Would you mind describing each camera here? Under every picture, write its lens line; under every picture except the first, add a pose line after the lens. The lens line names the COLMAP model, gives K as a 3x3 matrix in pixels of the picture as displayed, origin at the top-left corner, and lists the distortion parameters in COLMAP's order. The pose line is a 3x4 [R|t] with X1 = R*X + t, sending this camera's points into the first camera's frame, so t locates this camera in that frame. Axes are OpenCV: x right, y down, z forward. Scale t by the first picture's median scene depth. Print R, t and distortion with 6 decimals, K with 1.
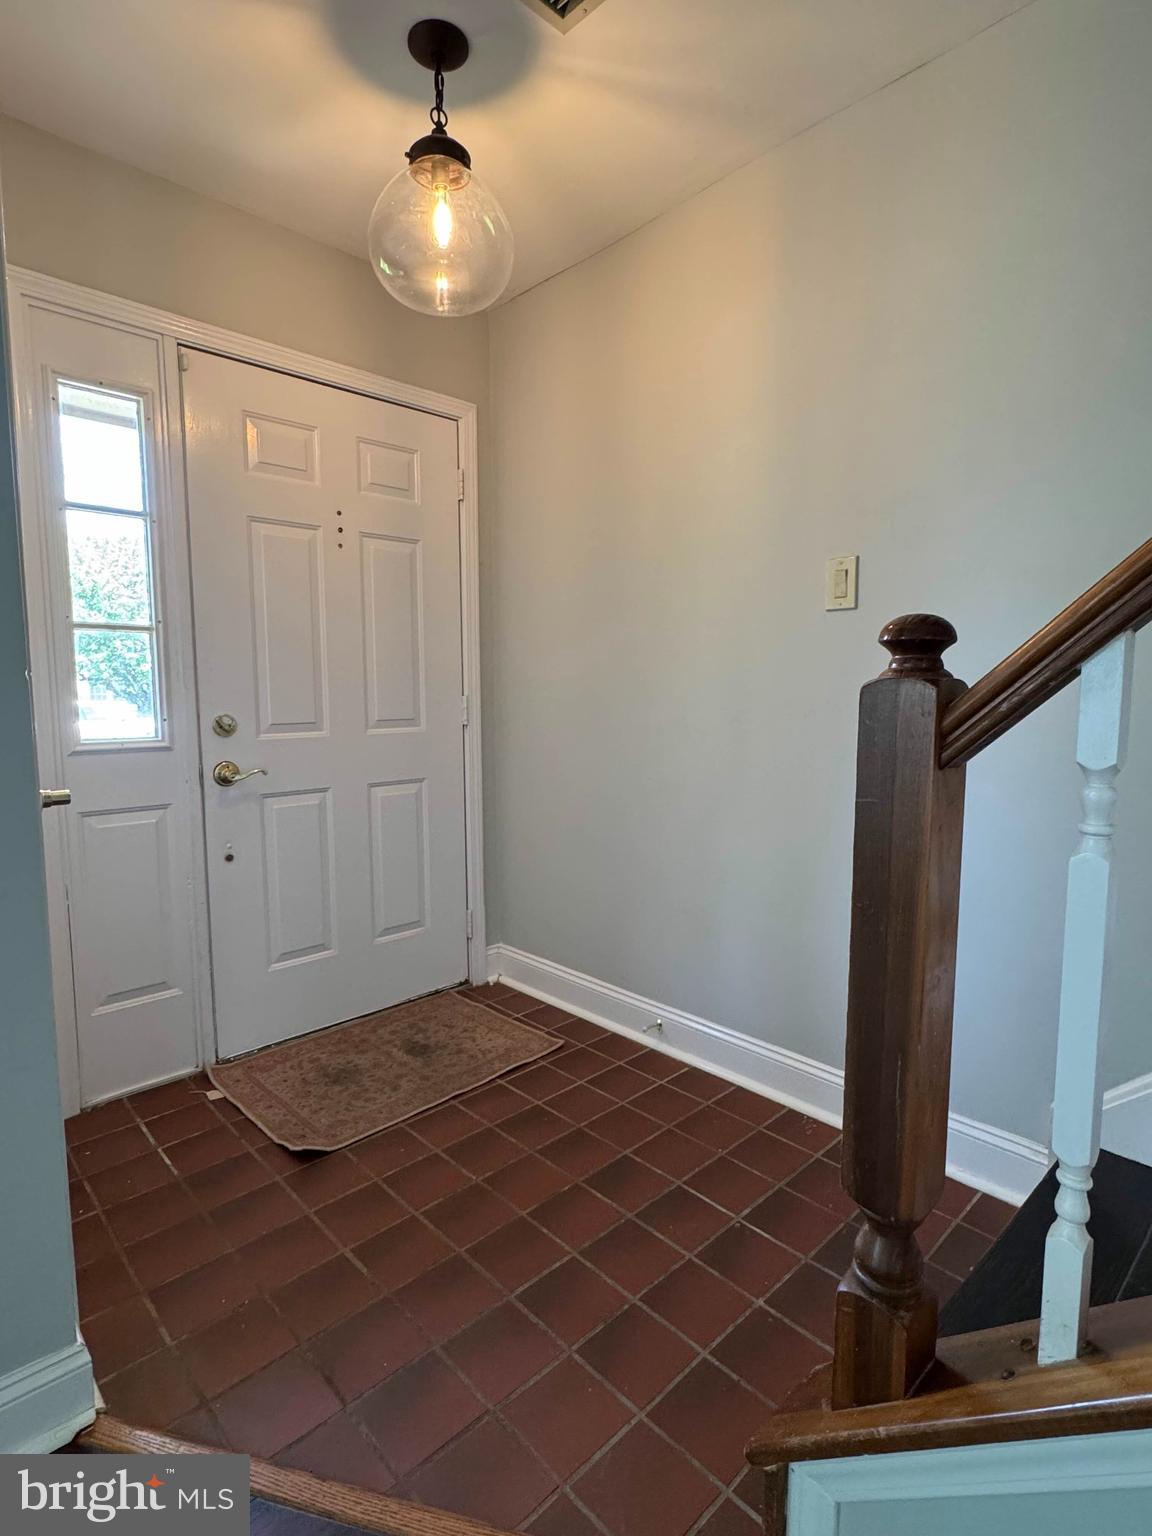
lens RADIAL K [[778.2, 0, 576.0], [0, 778.2, 768.0], [0, 0, 1]] dist [0.001041, 0.000132]
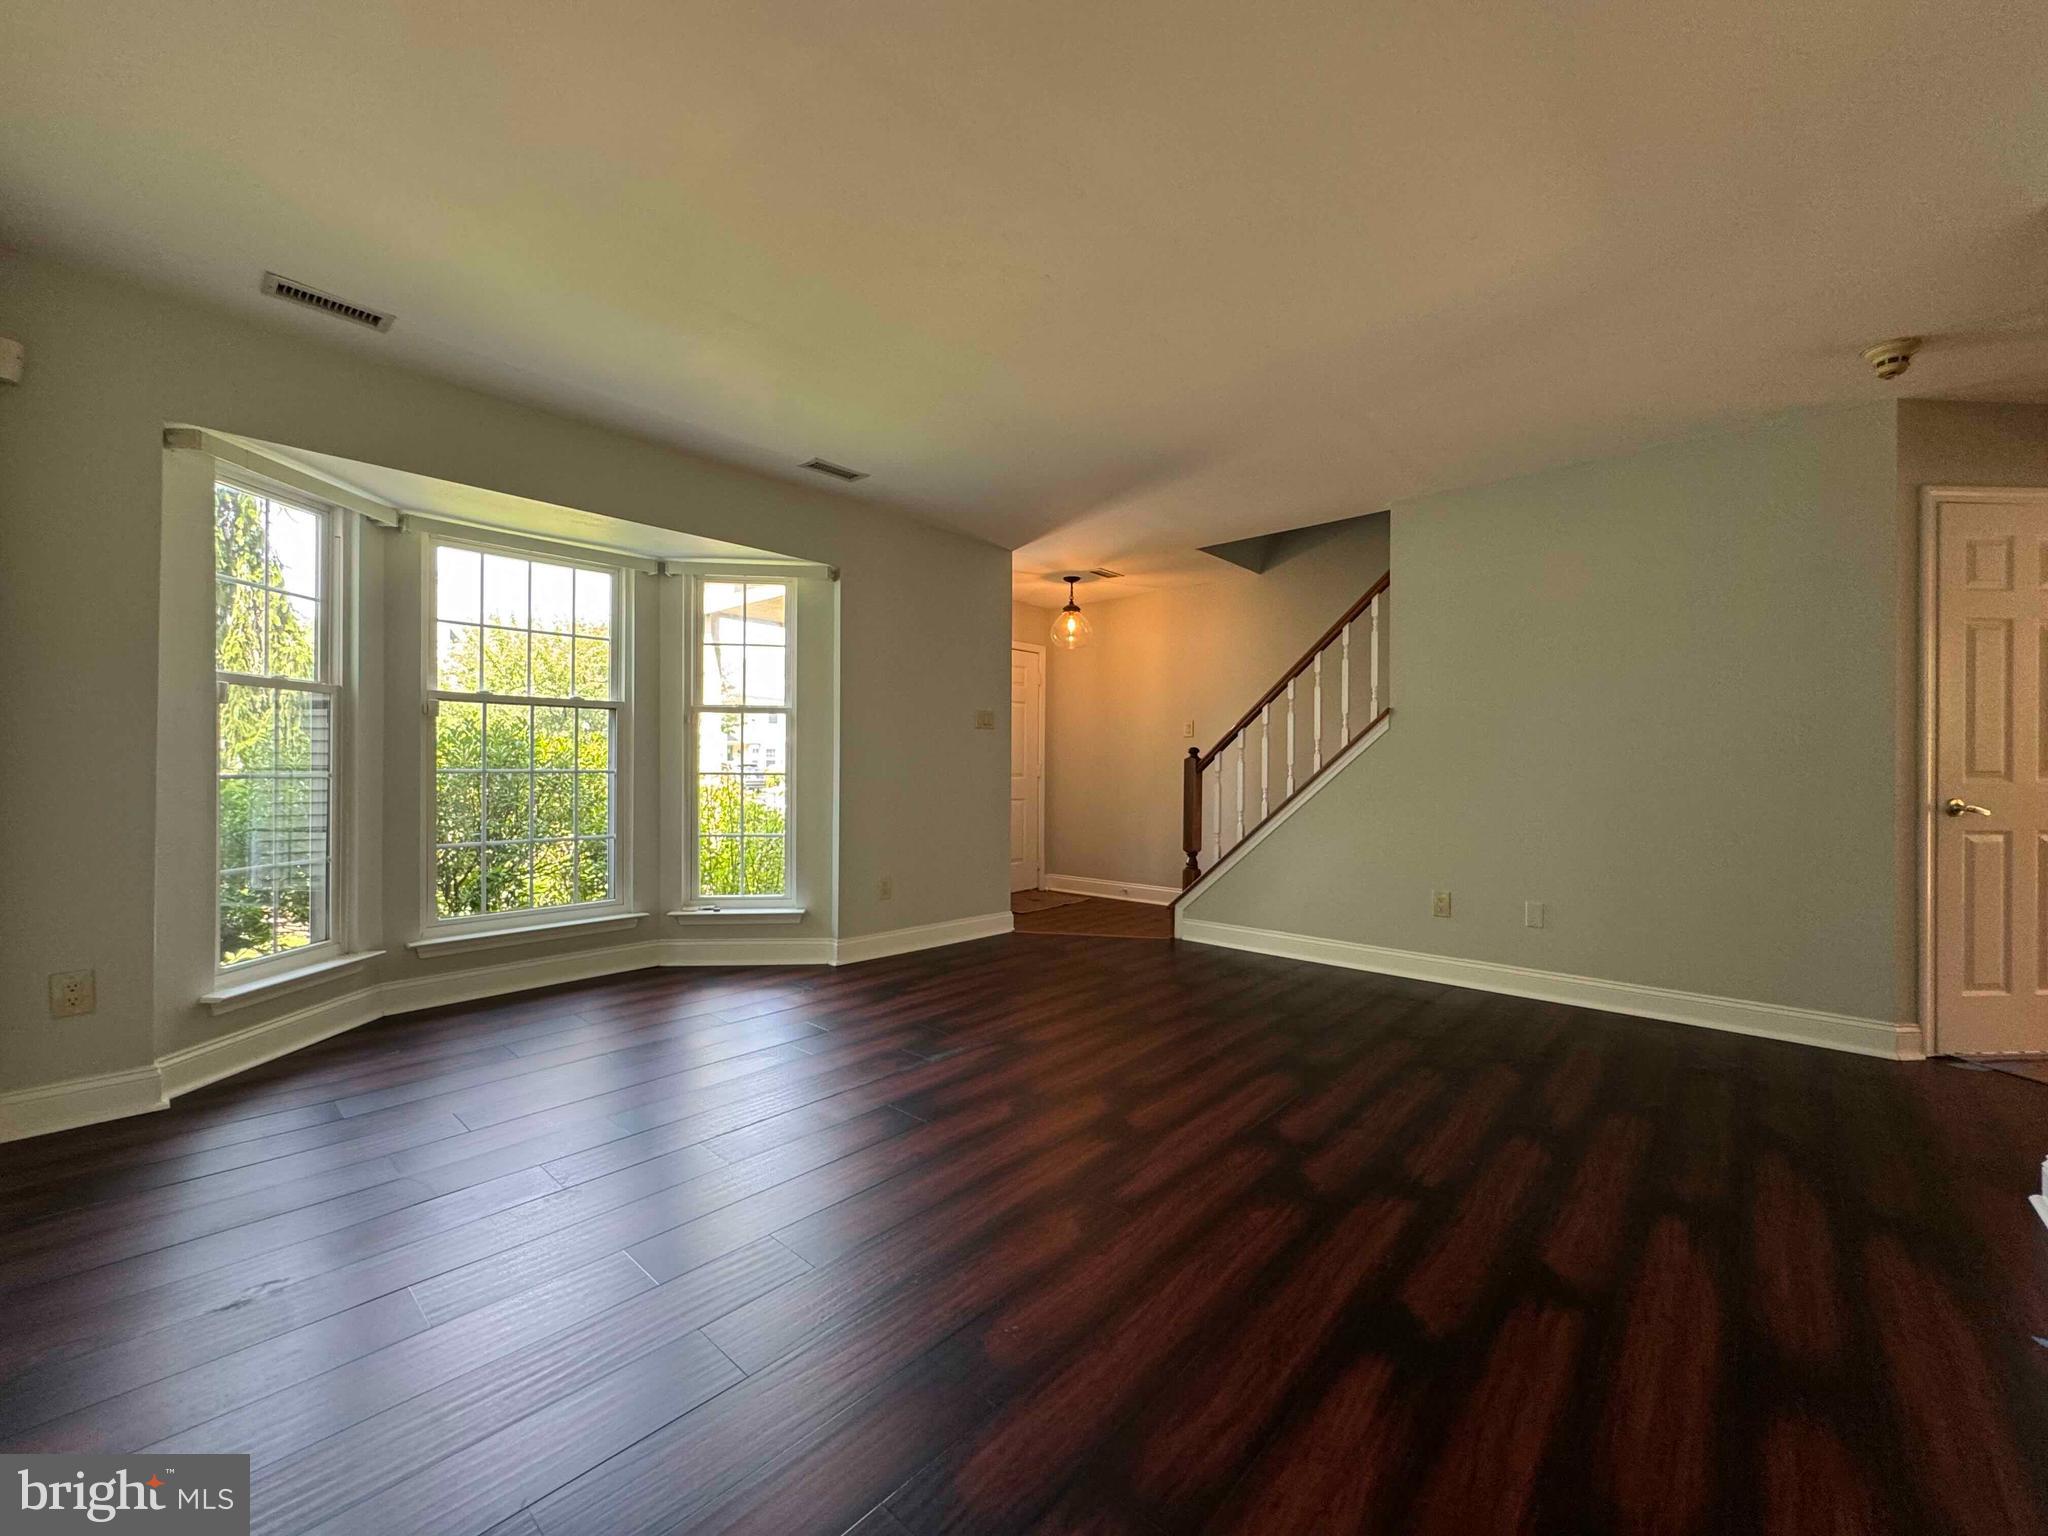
lens RADIAL K [[844.3, 0, 1024.0], [0, 844.3, 768.0], [0, 0, 1]] dist [-0.000057, 0.000028]
pose [[0.996229, 0.006522, 0.086519, -1.296295], [0.002499, 0.994601, -0.103747, 0.579787], [-0.086728, 0.103572, 0.990834, -4.863056]]
